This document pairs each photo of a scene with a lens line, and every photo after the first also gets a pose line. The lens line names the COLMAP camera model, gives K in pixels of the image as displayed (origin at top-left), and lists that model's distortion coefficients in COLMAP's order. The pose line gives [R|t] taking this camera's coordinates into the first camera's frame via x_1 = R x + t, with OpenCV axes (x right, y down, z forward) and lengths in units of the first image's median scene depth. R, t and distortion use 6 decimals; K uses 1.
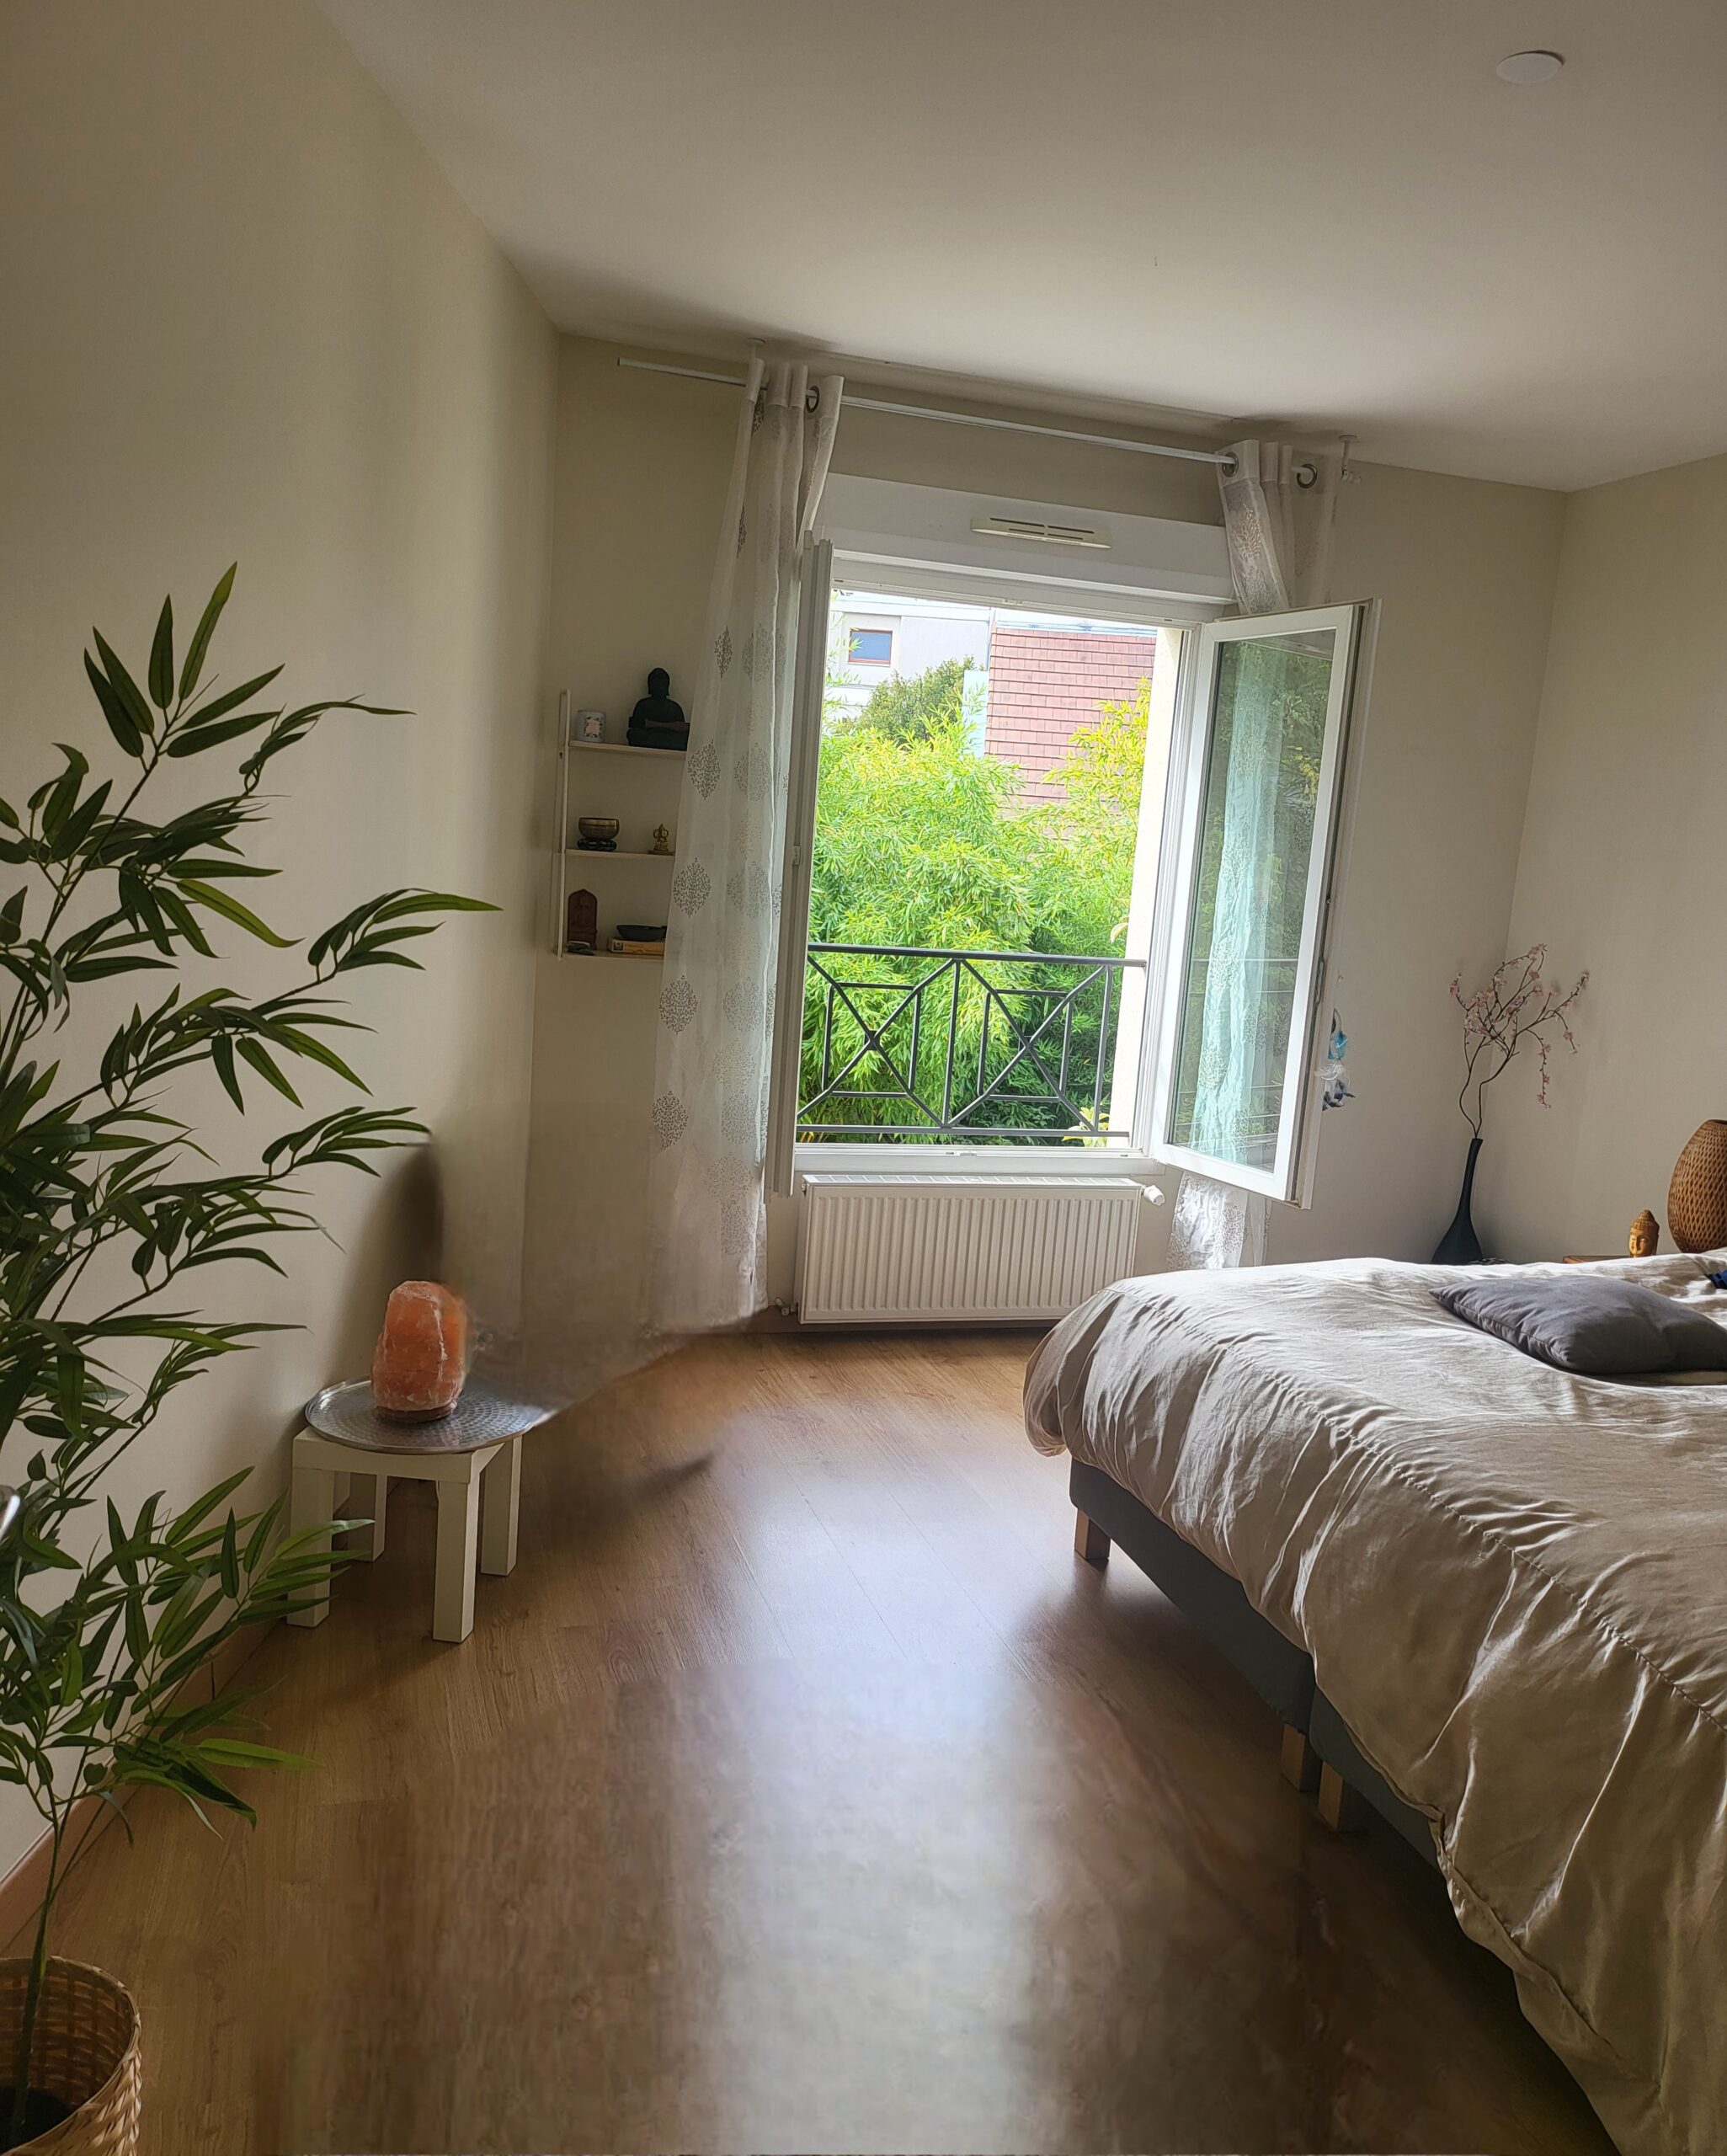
lens RADIAL K [[1621.5, 0, 884.0], [0, 1621.5, 1088.4], [0, 0, 1]] dist [0.083018, -0.090401]
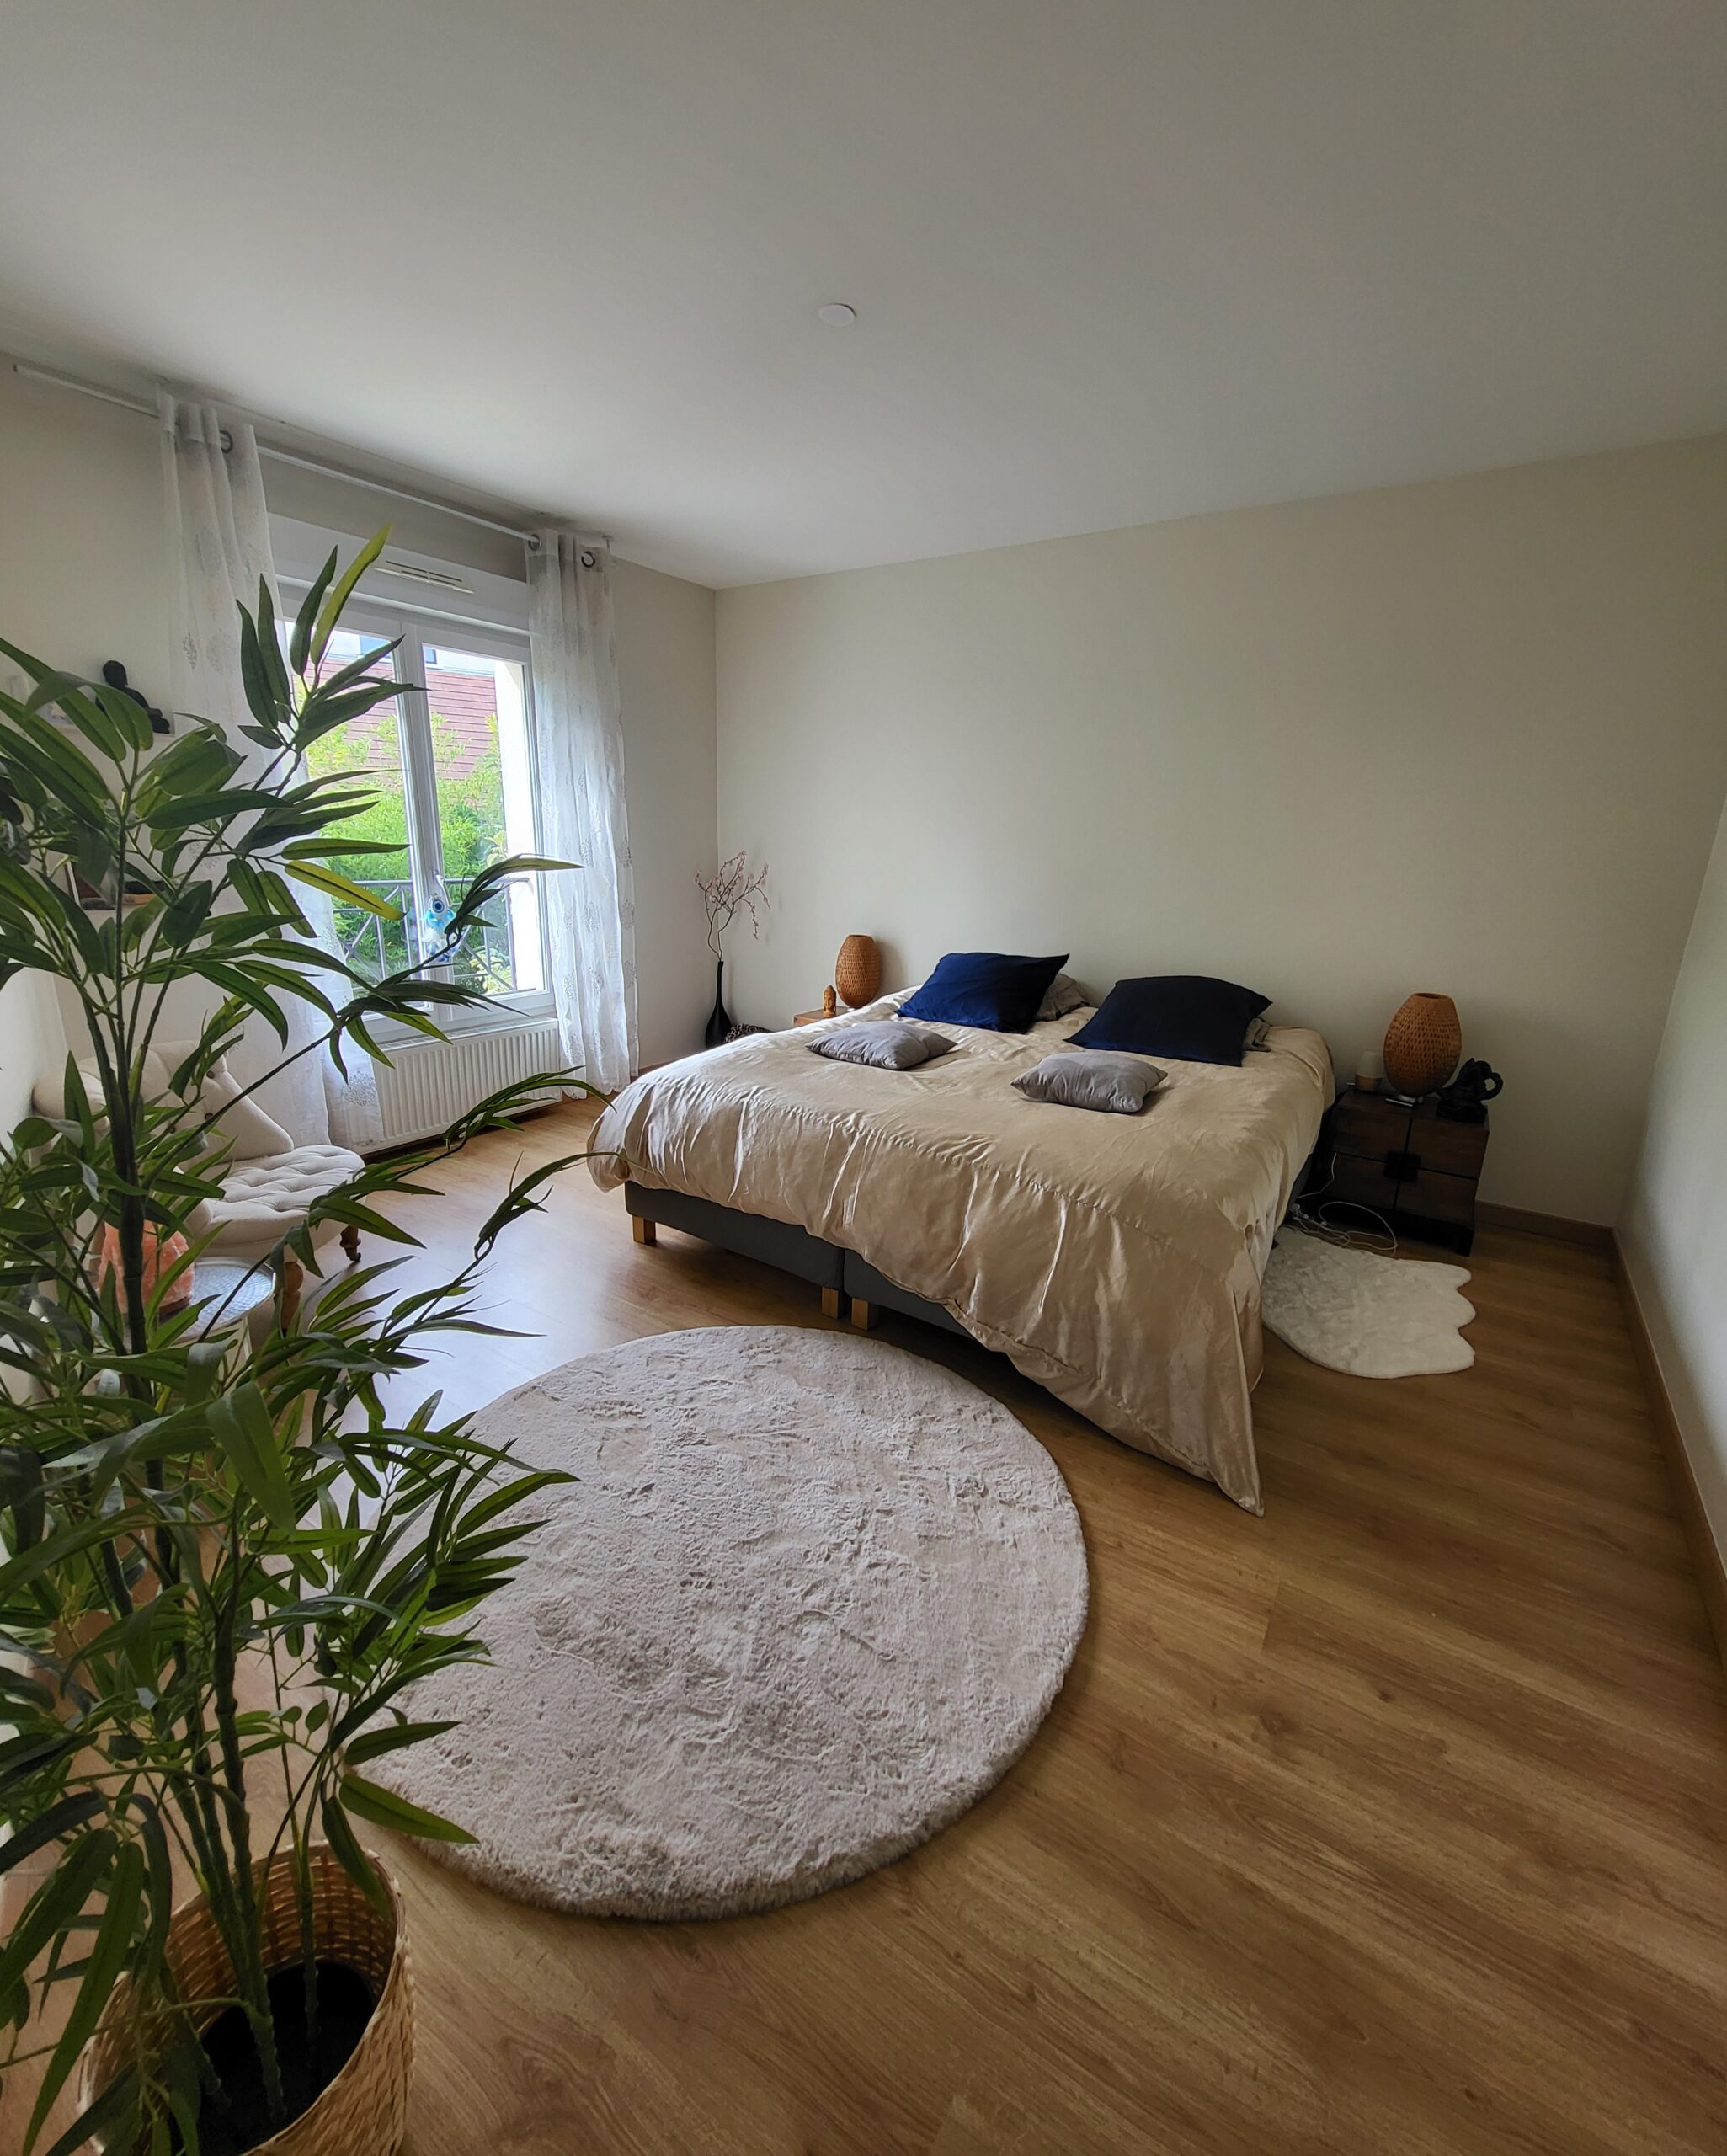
lens RADIAL K [[906.1, 0, 863.5], [0, 906.1, 1078.0], [0, 0, 1]] dist [0.001911, -0.000238]
pose [[0.776144, -0.216557, 0.592203, -0.283421], [0.124686, 0.973340, 0.192517, -0.035596], [-0.618106, -0.075582, 0.782453, 0.202030]]
